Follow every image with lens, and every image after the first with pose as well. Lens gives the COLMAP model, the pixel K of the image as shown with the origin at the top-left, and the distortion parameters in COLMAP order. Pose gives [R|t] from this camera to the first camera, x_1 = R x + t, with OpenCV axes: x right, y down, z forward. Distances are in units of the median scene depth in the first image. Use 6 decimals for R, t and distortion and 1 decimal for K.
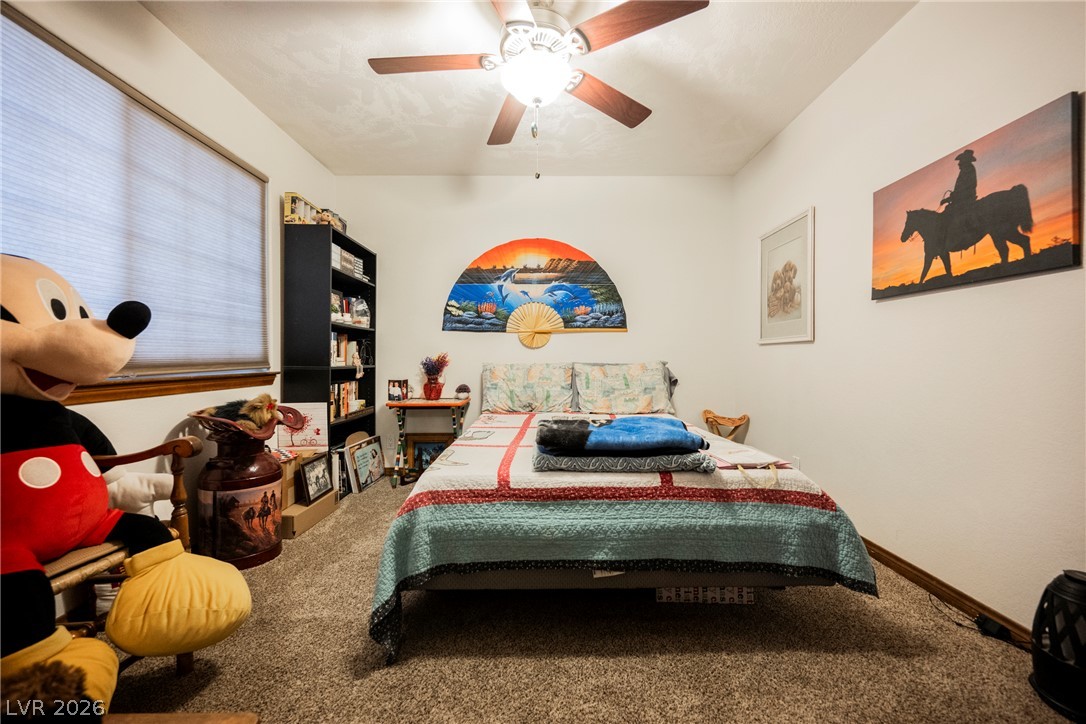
lens RADIAL K [[425.9, 0, 551.5], [0, 425.9, 362.1], [0, 0, 1]] dist [0.001395, 0.000007]
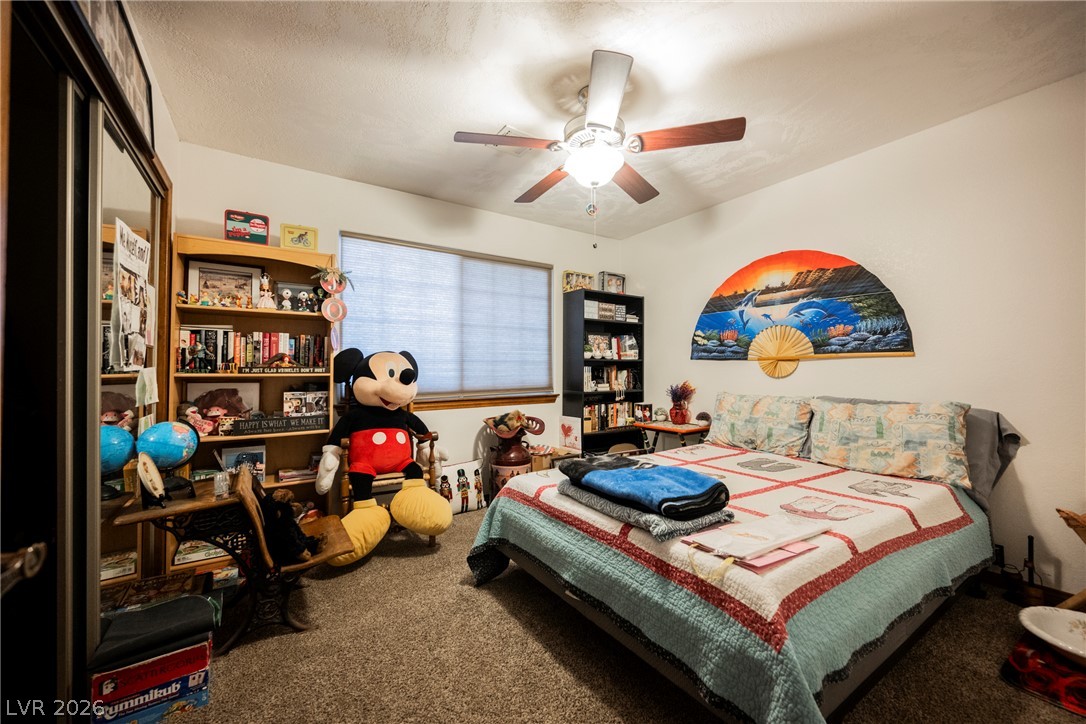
lens RADIAL K [[425.9, 0, 551.5], [0, 425.9, 362.1], [0, 0, 1]] dist [0.001395, 0.000007]
pose [[0.551804, -0.012475, -0.833880, 0.476687], [-0.006597, 0.999792, -0.019323, -0.048995], [0.833948, 0.016164, 0.551607, 0.137134]]
